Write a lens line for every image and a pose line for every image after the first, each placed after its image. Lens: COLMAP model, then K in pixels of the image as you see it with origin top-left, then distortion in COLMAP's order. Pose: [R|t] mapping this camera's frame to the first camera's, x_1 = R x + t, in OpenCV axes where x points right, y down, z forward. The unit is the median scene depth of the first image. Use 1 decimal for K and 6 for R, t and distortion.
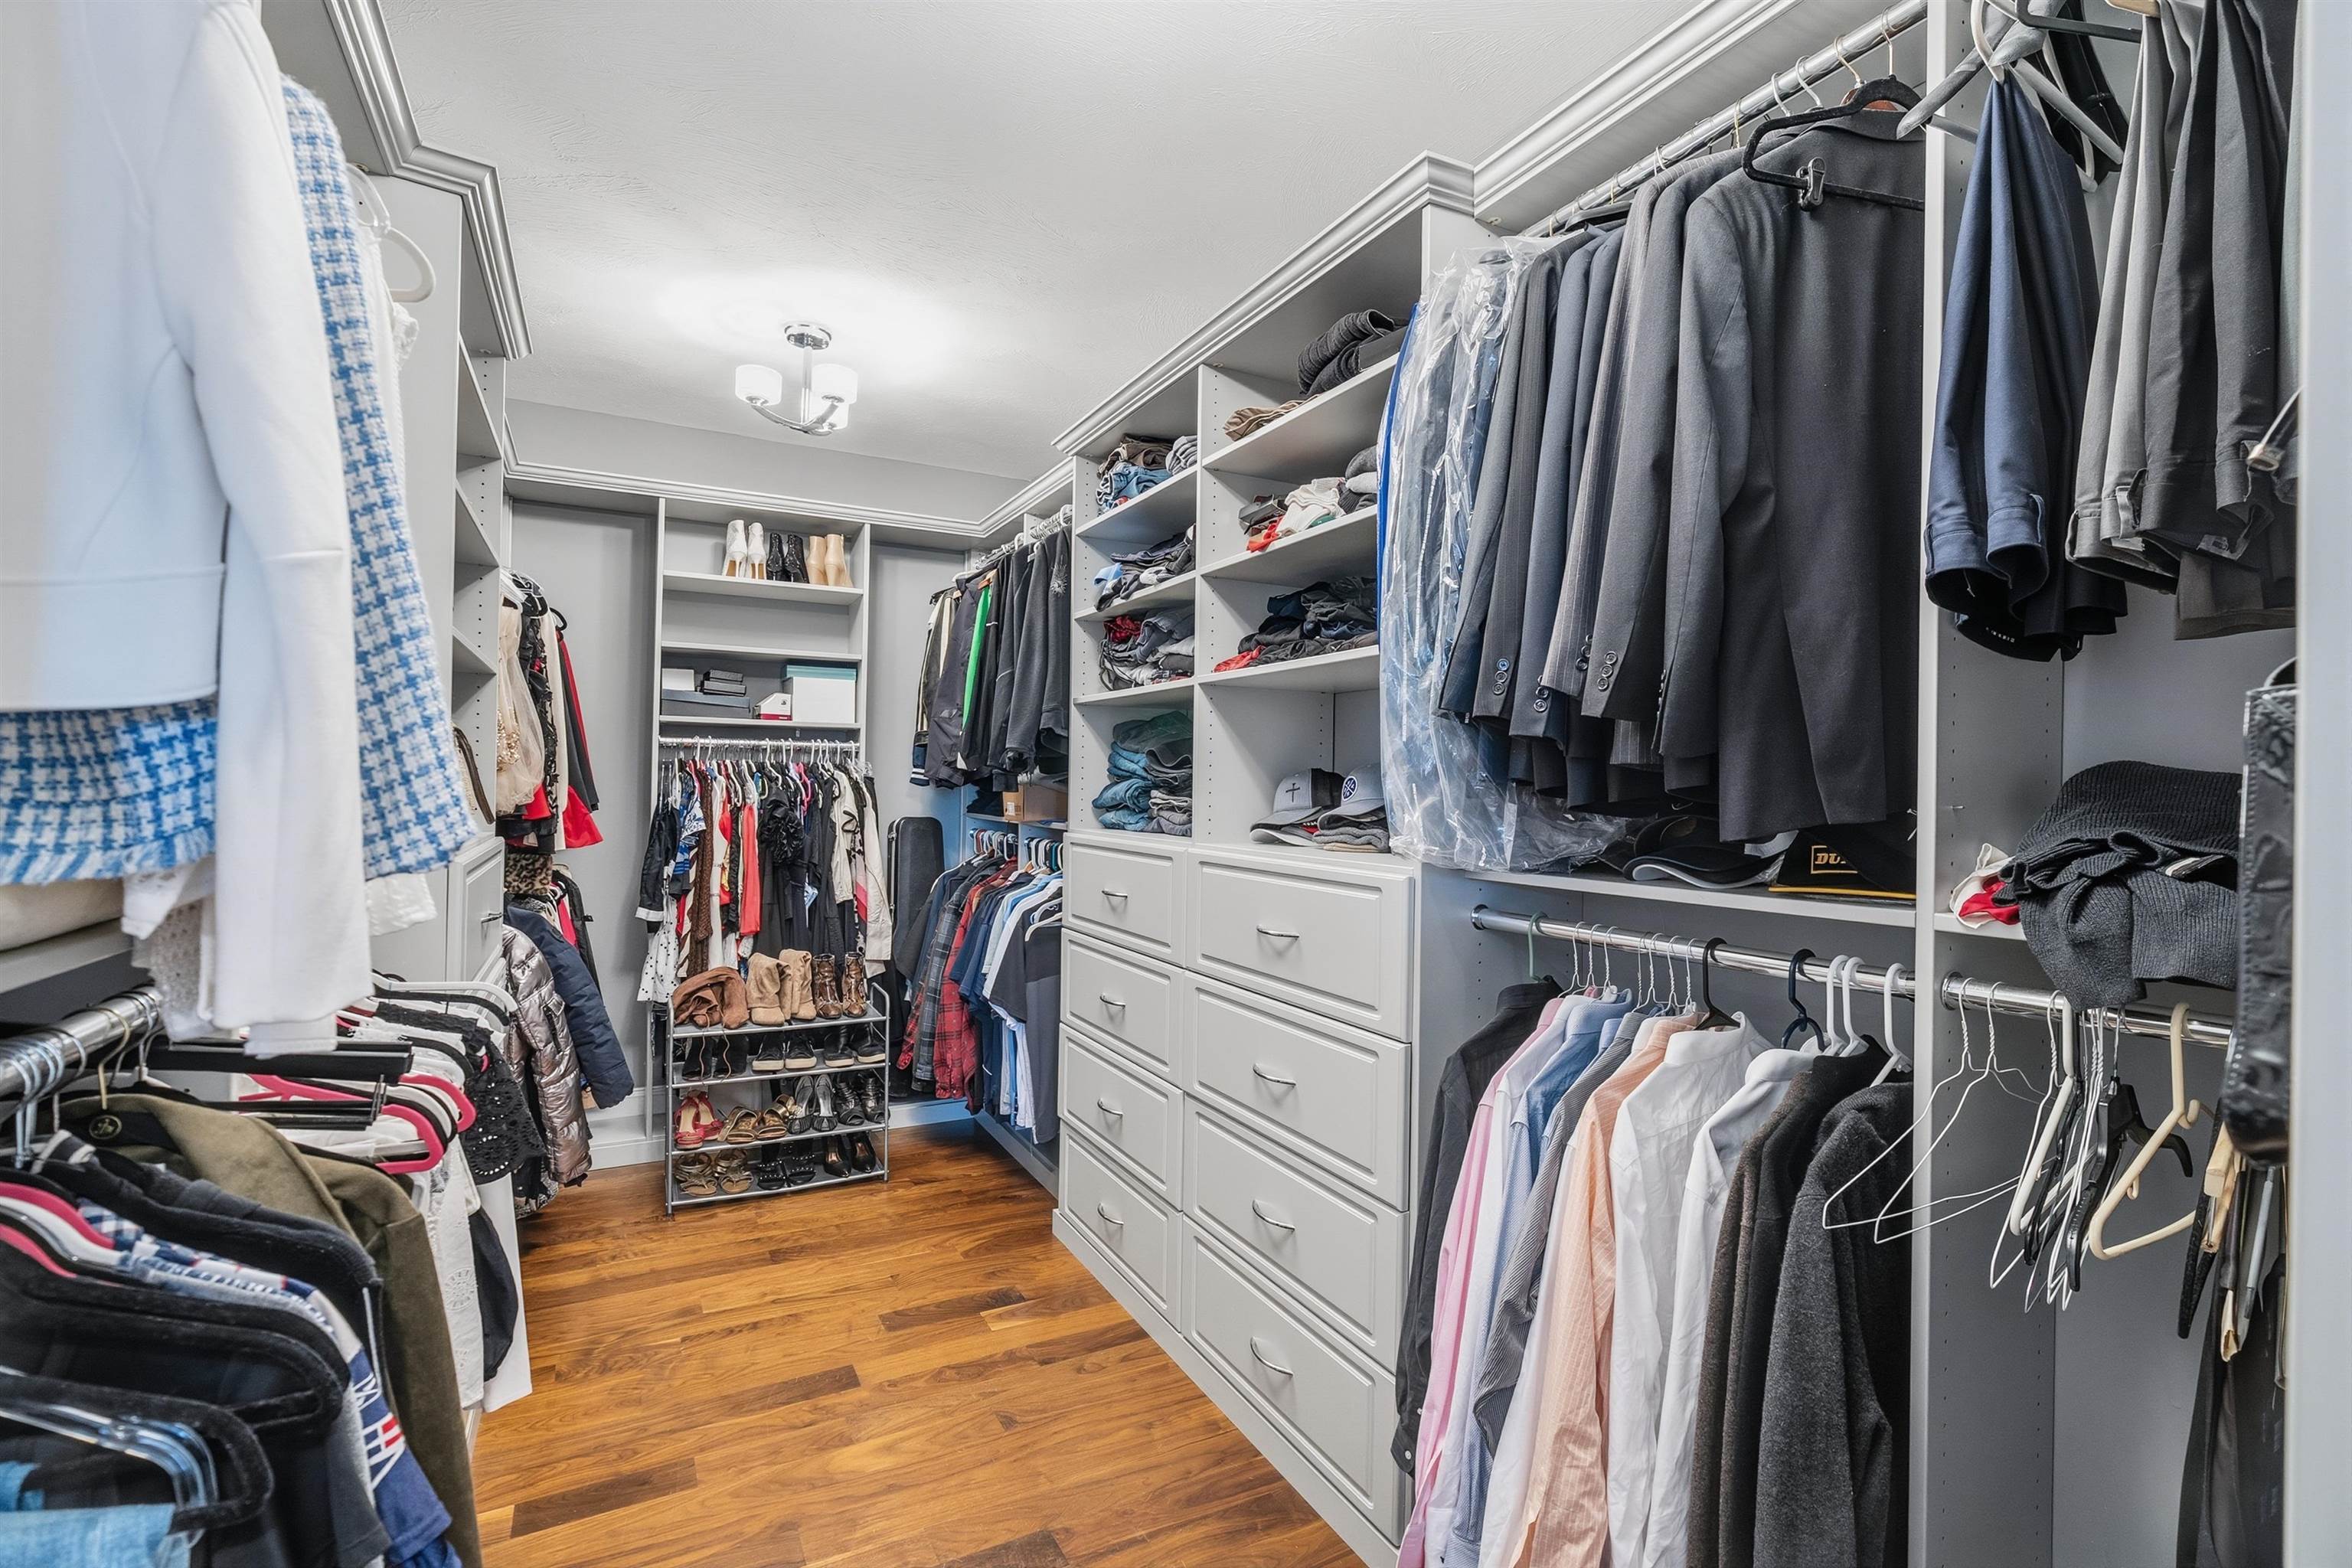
lens RADIAL K [[1048.9, 0, 1165.5], [0, 1048.9, 770.0], [0, 0, 1]] dist [-0.000974, 0.000459]
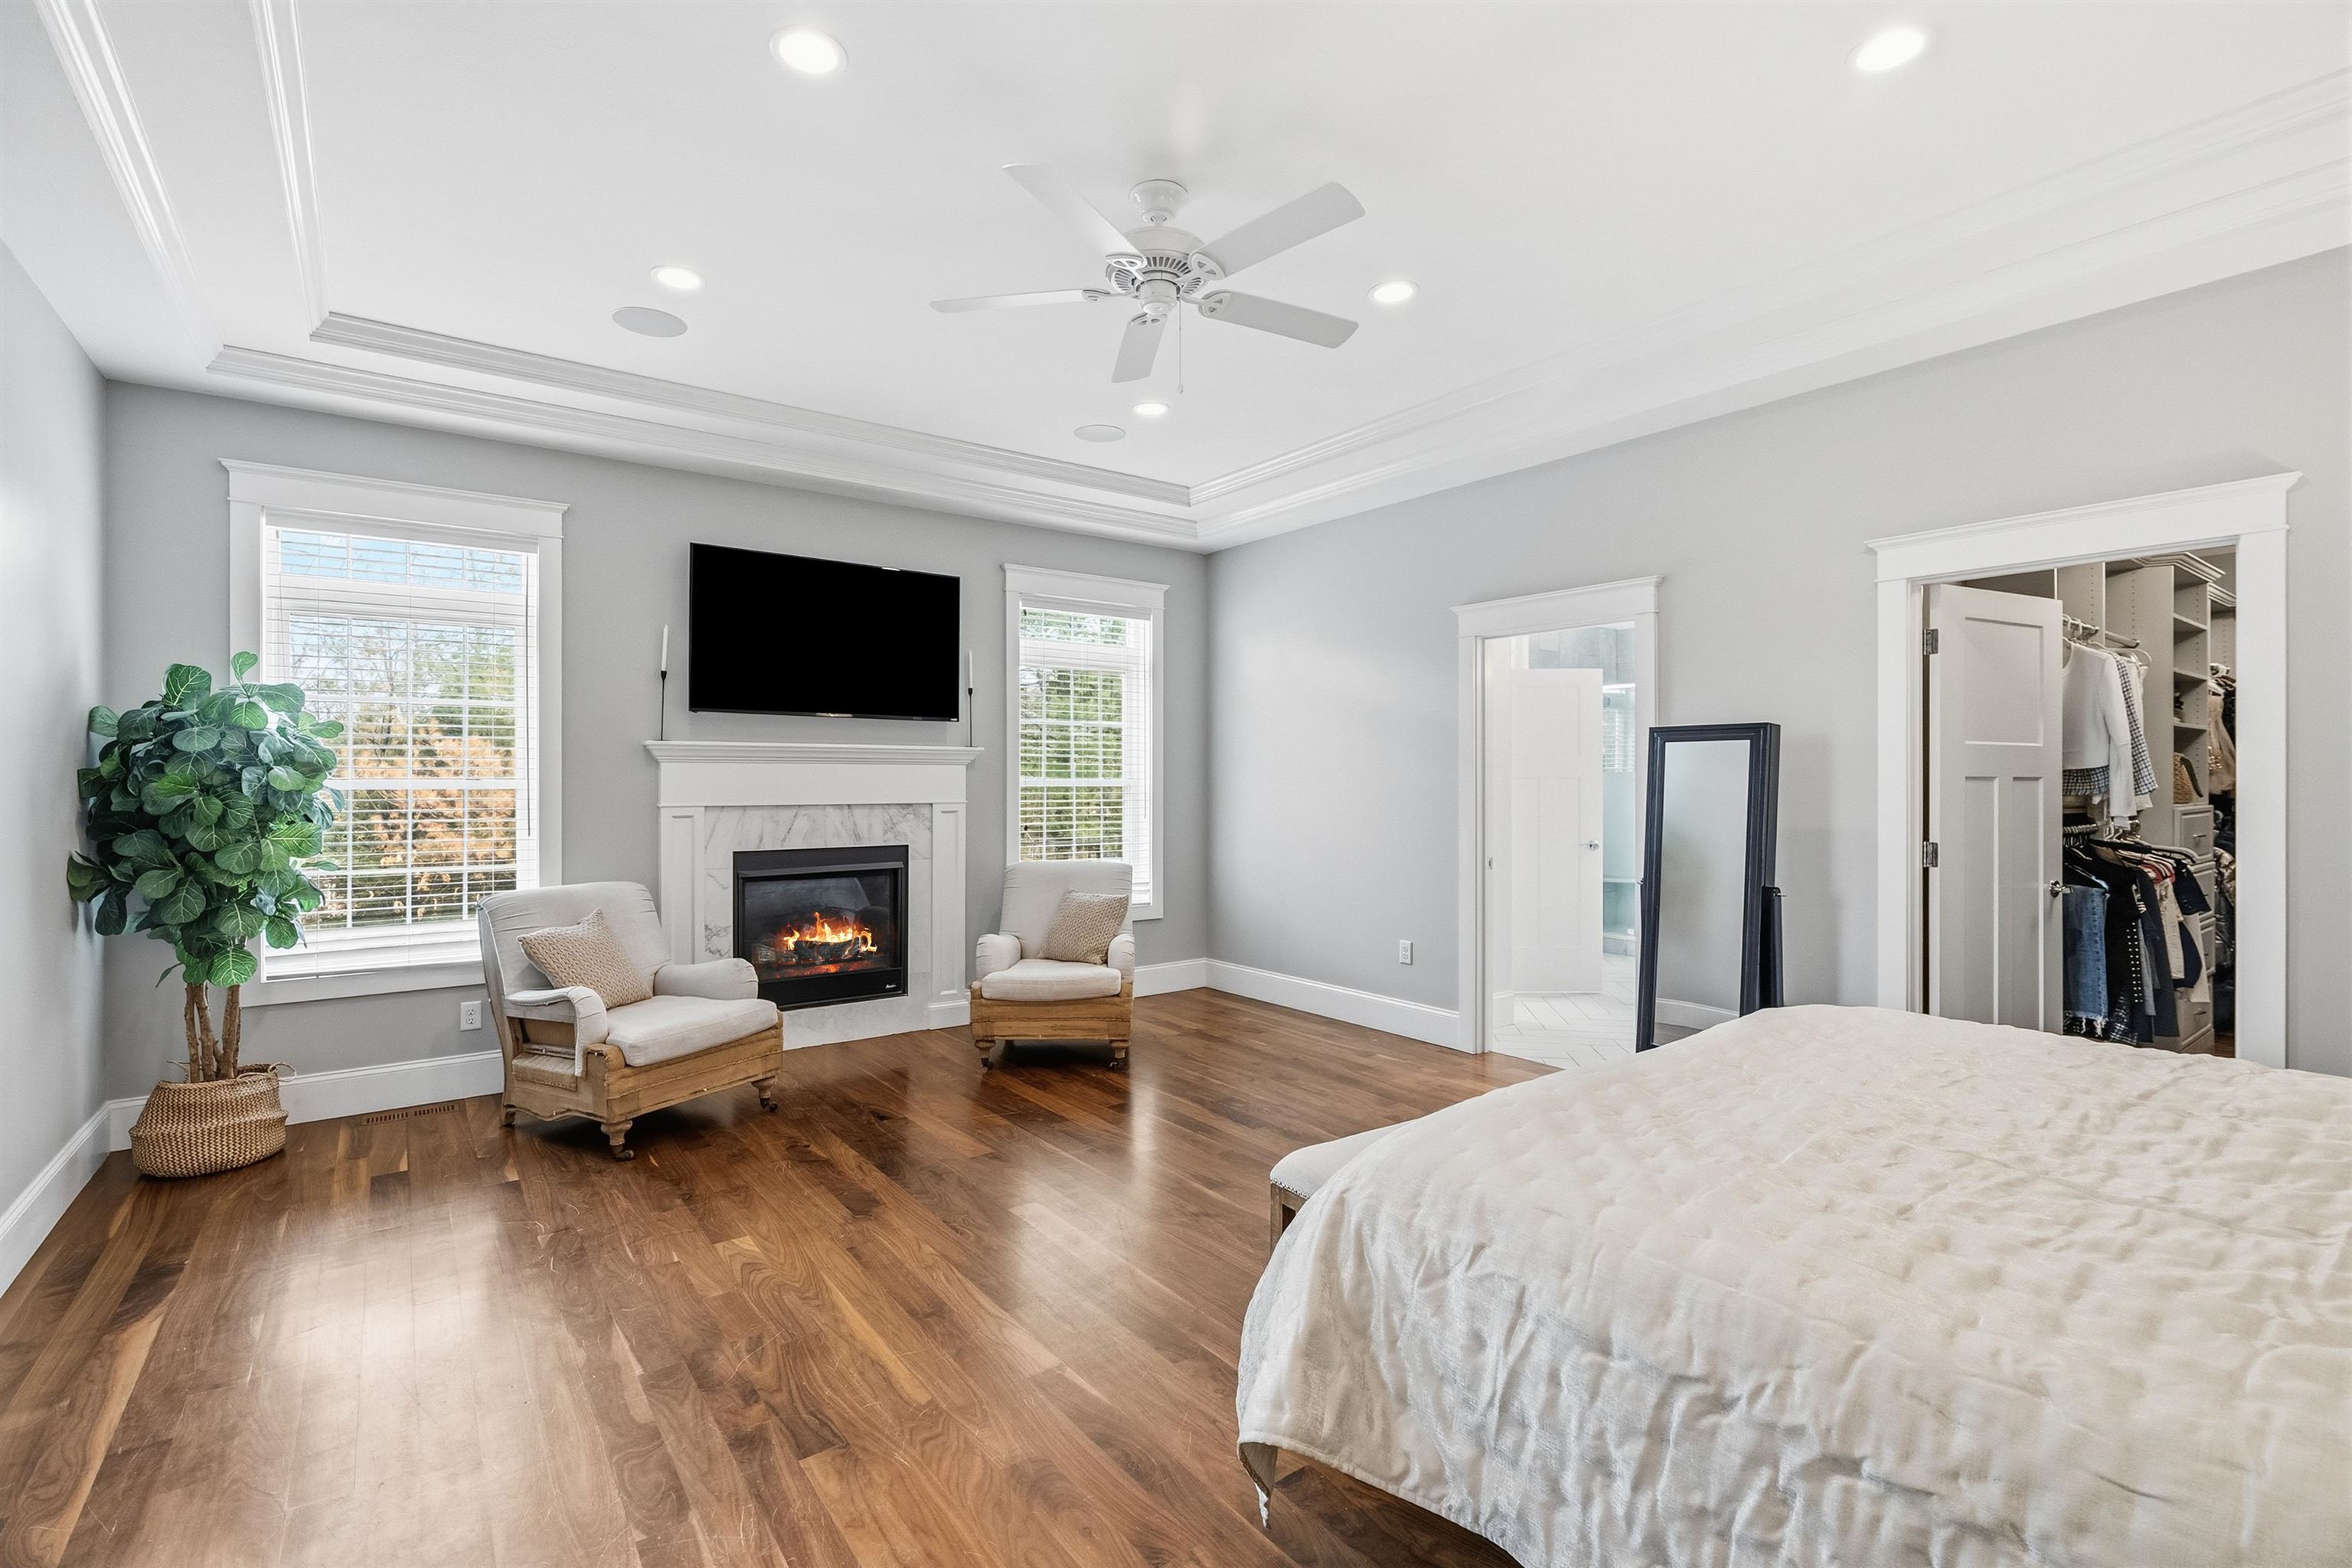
lens RADIAL K [[1048.9, 0, 1165.5], [0, 1048.9, 770.0], [0, 0, 1]] dist [-0.000974, 0.000459]
pose [[0.157850, -0.025338, -0.987138, 1.703736], [0.018787, 0.999567, -0.022653, -0.003331], [0.987284, -0.014970, 0.158258, -2.157606]]
